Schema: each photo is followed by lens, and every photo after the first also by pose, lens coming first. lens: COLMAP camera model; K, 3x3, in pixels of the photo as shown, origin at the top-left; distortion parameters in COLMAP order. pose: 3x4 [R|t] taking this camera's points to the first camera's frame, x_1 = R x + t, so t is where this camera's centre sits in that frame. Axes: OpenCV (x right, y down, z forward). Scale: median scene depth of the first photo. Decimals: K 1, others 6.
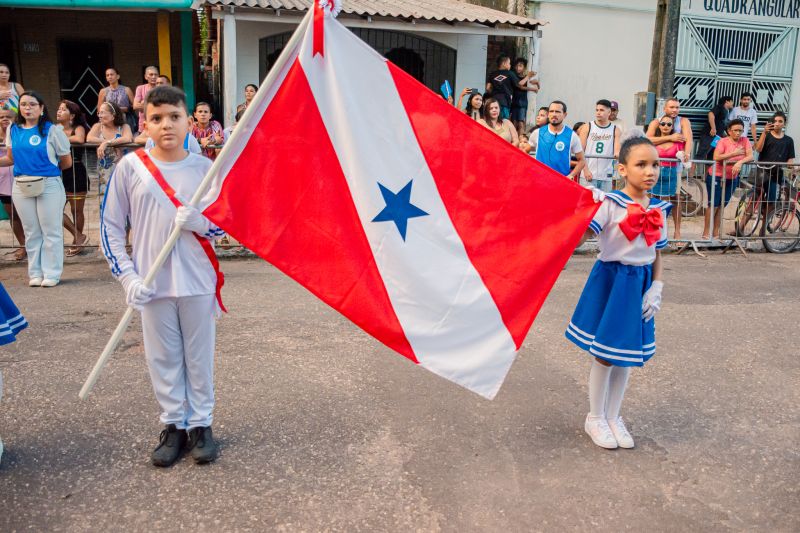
lens RADIAL K [[691.8, 0, 400.0], [0, 691.8, 268.9], [0, 0, 1]] dist [-0.109298, 0.051285]
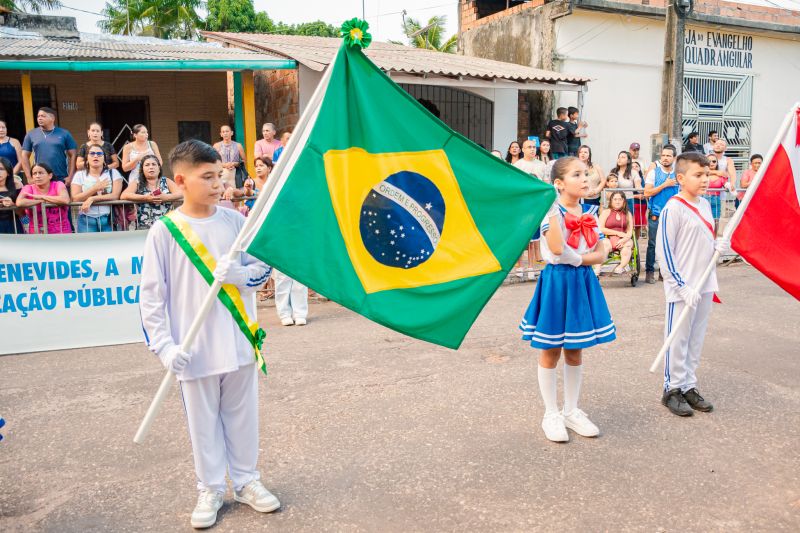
lens RADIAL K [[691.8, 0, 398.0], [0, 691.8, 261.3], [0, 0, 1]] dist [-0.109298, 0.051285]
pose [[0.984415, -0.061215, 0.164865, -0.286221], [0.072577, 0.995320, -0.063796, 0.003208], [-0.160188, 0.074767, 0.984251, -0.075599]]
